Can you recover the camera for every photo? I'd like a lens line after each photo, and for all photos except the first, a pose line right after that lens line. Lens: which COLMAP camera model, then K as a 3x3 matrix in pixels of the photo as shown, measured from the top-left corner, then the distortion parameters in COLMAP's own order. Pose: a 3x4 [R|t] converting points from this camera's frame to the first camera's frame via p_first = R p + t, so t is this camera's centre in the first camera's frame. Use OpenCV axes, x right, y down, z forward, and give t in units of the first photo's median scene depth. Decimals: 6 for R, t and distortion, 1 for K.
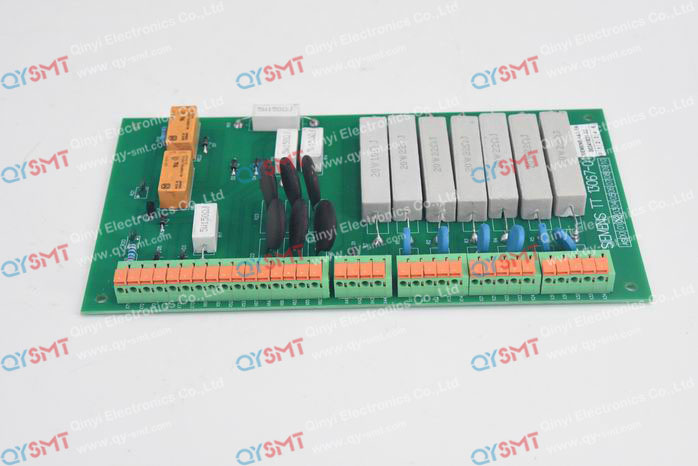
lens RADIAL K [[1330.3, 0, 349.8], [0, 1330.3, 232.3], [0, 0, 1]] dist [0.051314, 0.000000]
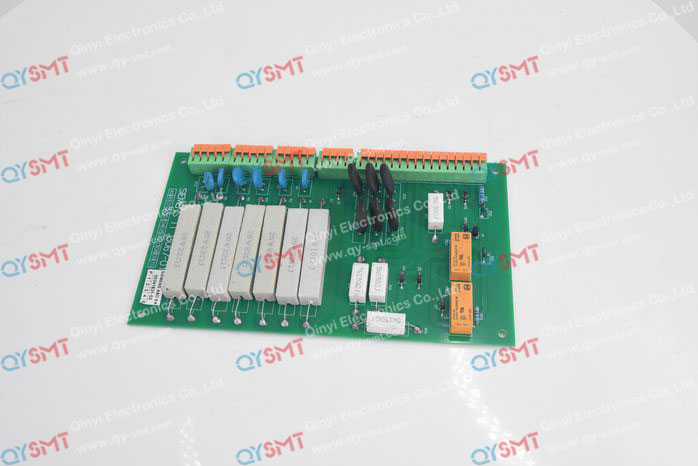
lens RADIAL K [[672.0, 0, 347.3], [0, 672.0, 233.4], [0, 0, 1]] dist [-0.108911, 0.000000]
pose [[-0.993309, -0.042527, 0.107369, -0.088111], [0.112291, -0.138555, 0.983968, -0.730629], [-0.026968, 0.989441, 0.142403, 0.887476]]
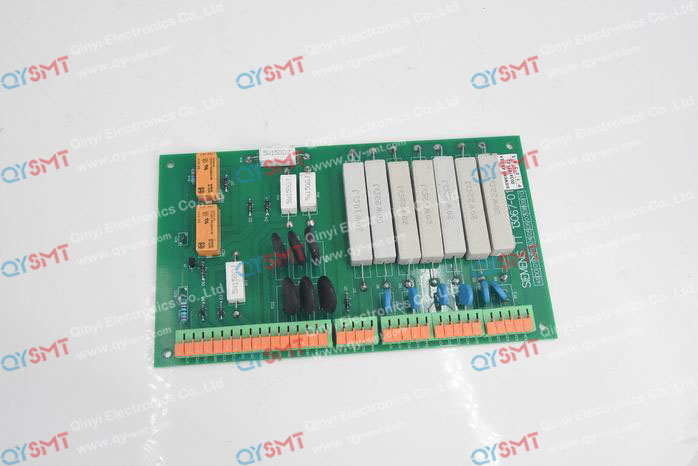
lens RADIAL K [[672.0, 0, 347.1], [0, 672.0, 234.2], [0, 0, 1]] dist [-0.108911, 0.000000]
pose [[0.996236, -0.046218, 0.073332, -0.041903], [0.004872, 0.874512, 0.484980, -0.360197], [-0.086544, -0.482797, 0.871445, 0.410117]]
